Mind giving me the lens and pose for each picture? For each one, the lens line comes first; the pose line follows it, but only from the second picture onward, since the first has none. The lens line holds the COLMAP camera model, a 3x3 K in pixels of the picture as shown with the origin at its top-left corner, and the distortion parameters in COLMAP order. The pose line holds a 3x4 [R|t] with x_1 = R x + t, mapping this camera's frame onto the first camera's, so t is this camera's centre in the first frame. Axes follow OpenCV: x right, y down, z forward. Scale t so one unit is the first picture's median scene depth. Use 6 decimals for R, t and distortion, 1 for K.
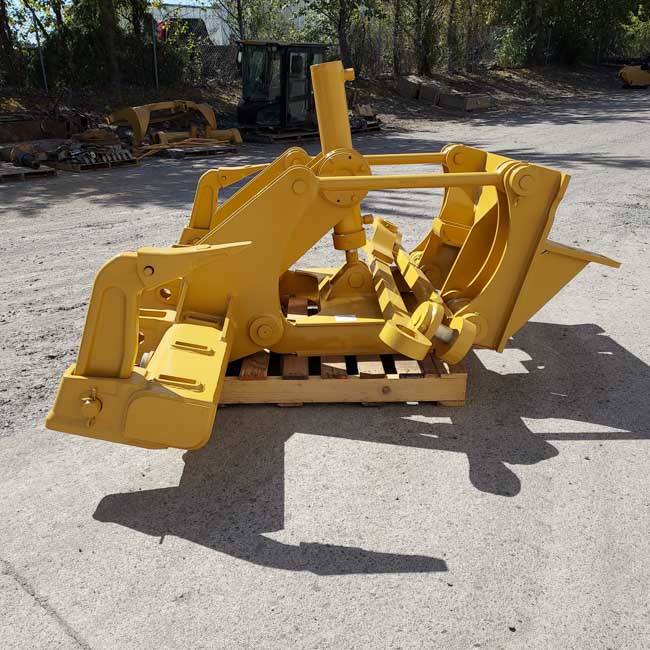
lens RADIAL K [[652.8, 0, 300.0], [0, 652.8, 339.1], [0, 0, 1]] dist [0.034248, 0.013444]
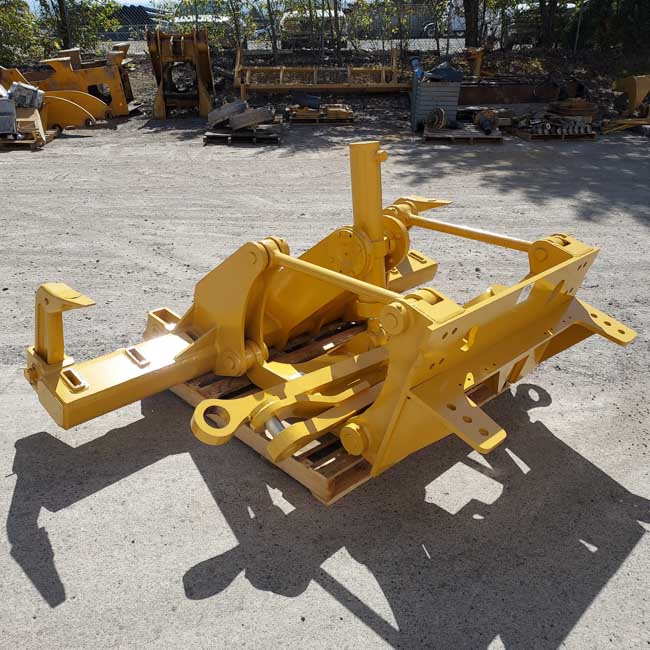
lens RADIAL K [[592.0, 0, 322.7], [0, 592.0, 359.0], [0, 0, 1]] dist [0.029879, -0.028800]
pose [[0.704053, 0.362095, -0.610898, 0.916662], [-0.275498, 0.932137, 0.234994, -0.405748], [0.654531, 0.002853, 0.756030, 0.406590]]
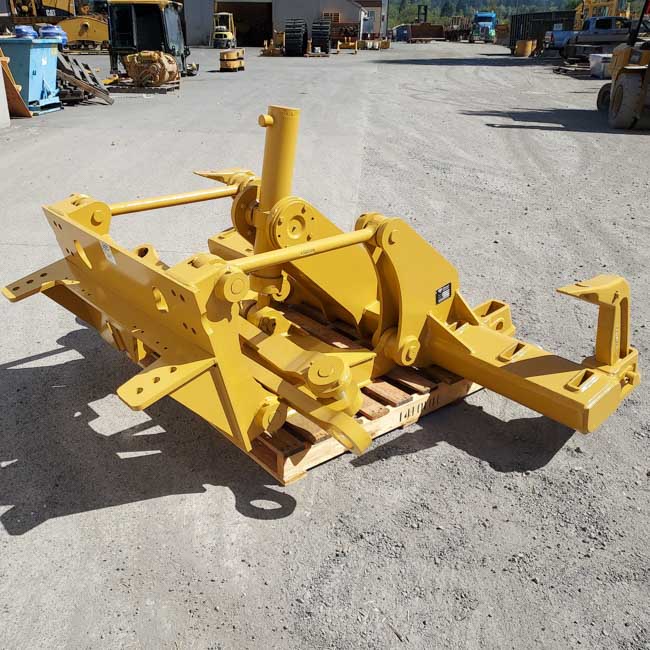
lens RADIAL K [[673.6, 0, 313.0], [0, 673.6, 340.2], [0, 0, 1]] dist [0.014018, -0.003572]
pose [[-0.762721, 0.294521, -0.575773, 0.962209], [-0.224041, 0.714831, 0.662437, -1.187788], [0.606682, 0.634251, -0.479232, 2.414982]]
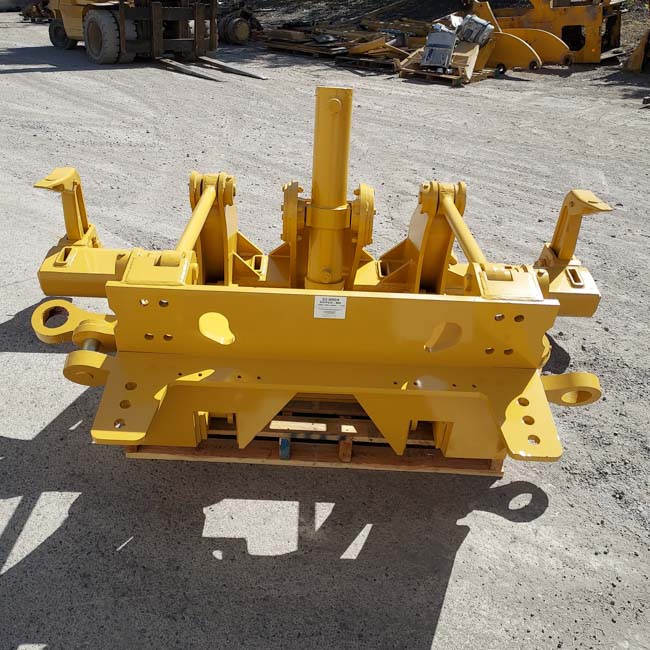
lens RADIAL K [[673.6, 0, 313.0], [0, 673.6, 340.2], [0, 0, 1]] dist [0.014018, -0.003572]
pose [[-0.002639, 0.510588, -0.859822, 1.261826], [-0.387054, 0.792285, 0.471670, -0.743839], [0.922053, 0.334042, 0.195534, 1.288471]]
